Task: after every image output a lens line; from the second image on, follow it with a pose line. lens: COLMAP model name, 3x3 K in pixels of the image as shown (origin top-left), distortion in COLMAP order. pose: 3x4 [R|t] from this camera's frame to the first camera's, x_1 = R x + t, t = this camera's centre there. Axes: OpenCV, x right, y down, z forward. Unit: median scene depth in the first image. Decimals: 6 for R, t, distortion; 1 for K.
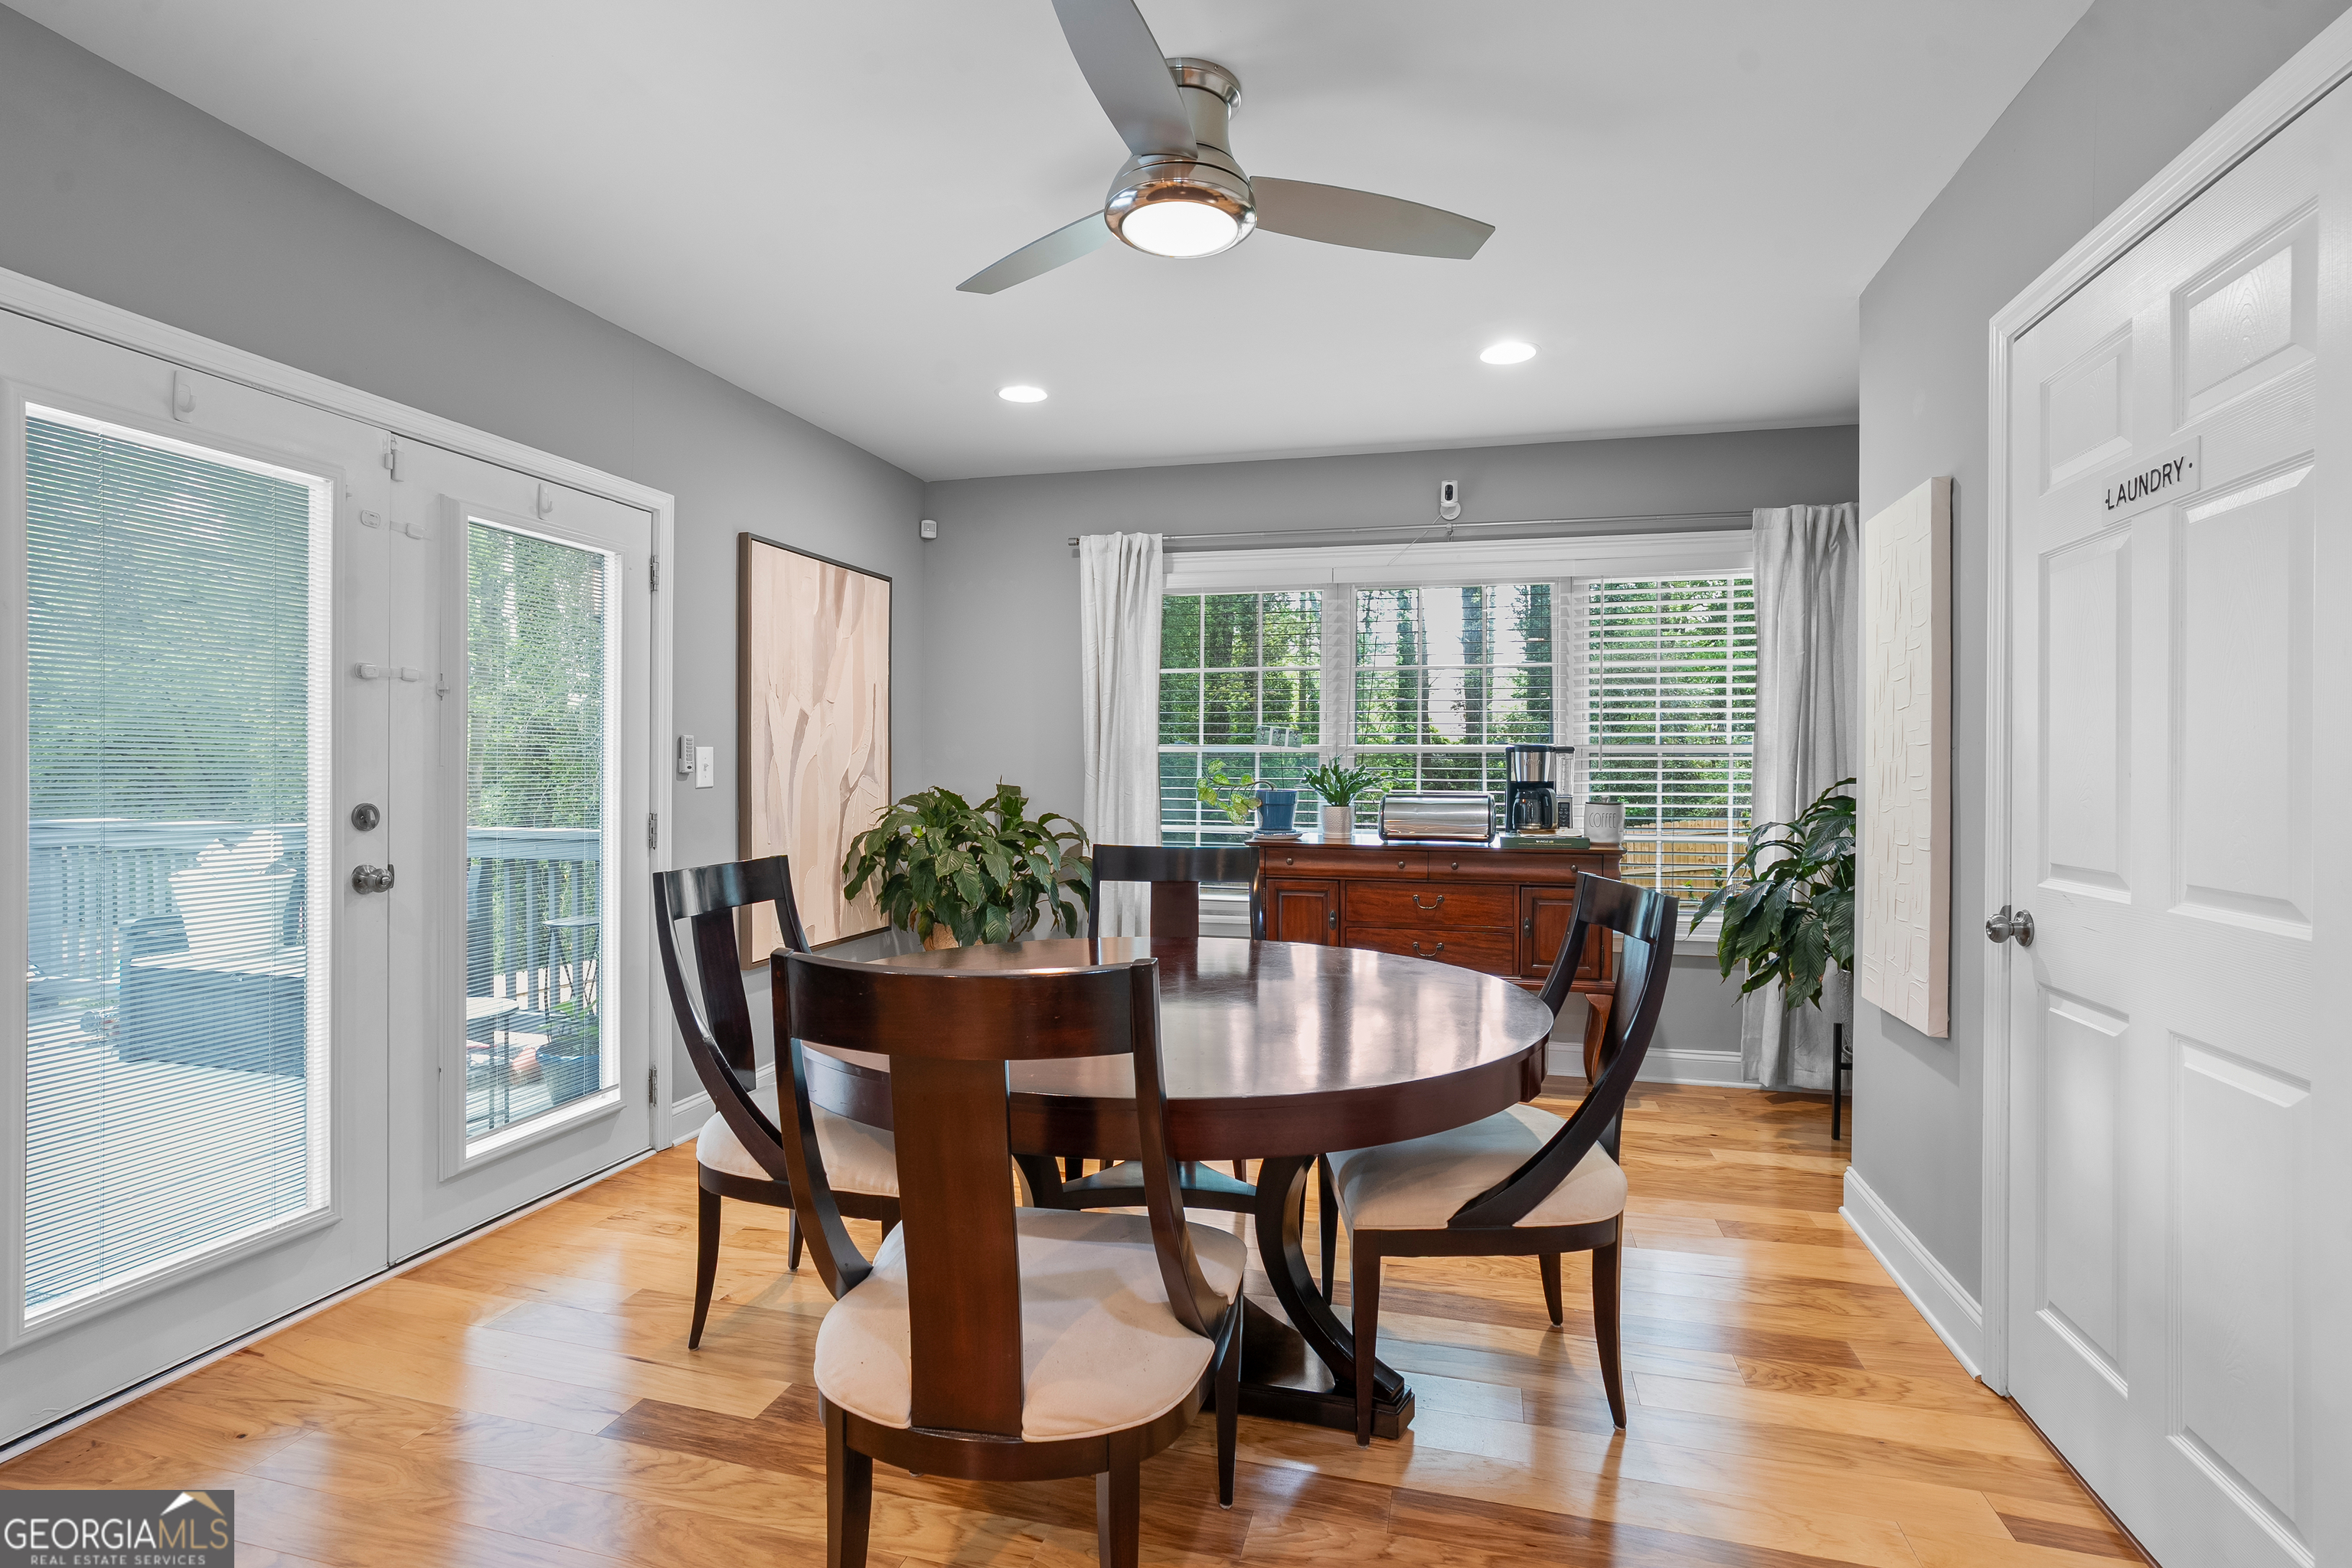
lens RADIAL K [[1133.4, 0, 1183.4], [0, 1133.4, 778.7], [0, 0, 1]] dist [-0.023434, 0.000240]
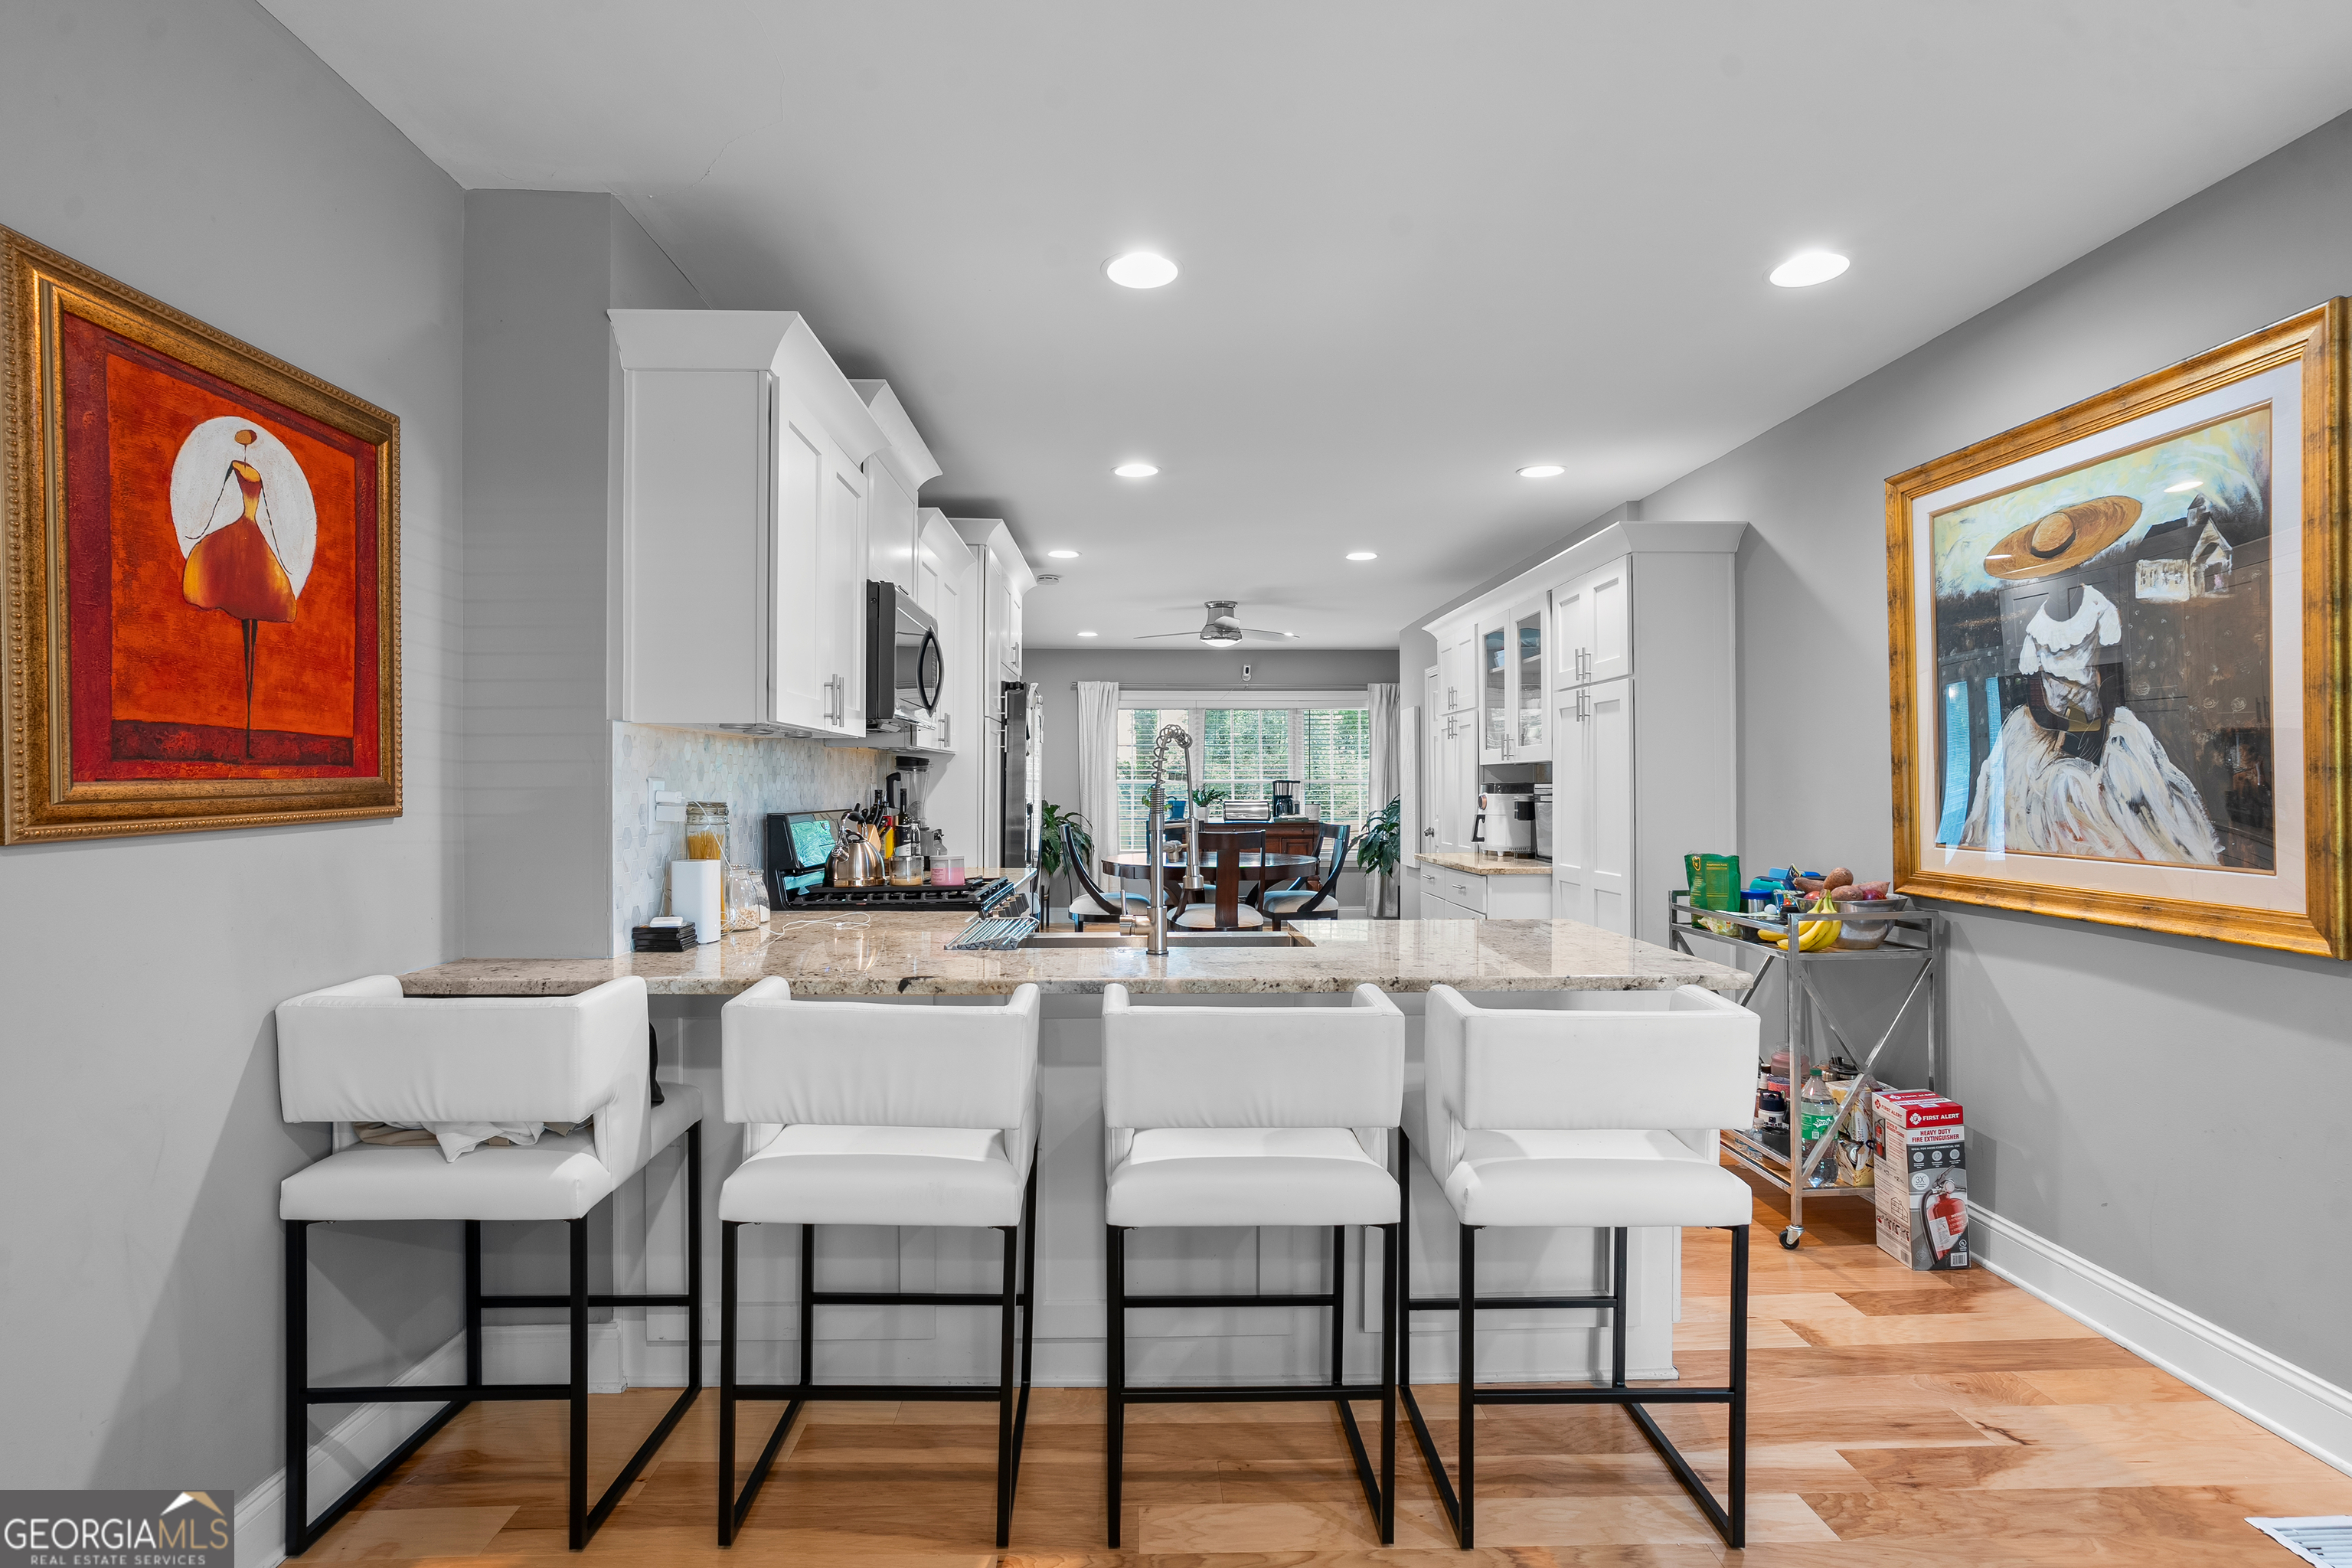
lens RADIAL K [[1133.4, 0, 1166.5], [0, 1133.4, 785.6], [0, 0, 1]] dist [-0.023434, 0.000240]
pose [[0.958681, -0.009510, 0.284326, -0.621008], [0.011521, 0.999919, -0.005403, -0.007594], [-0.284251, 0.008456, 0.958712, -1.246636]]
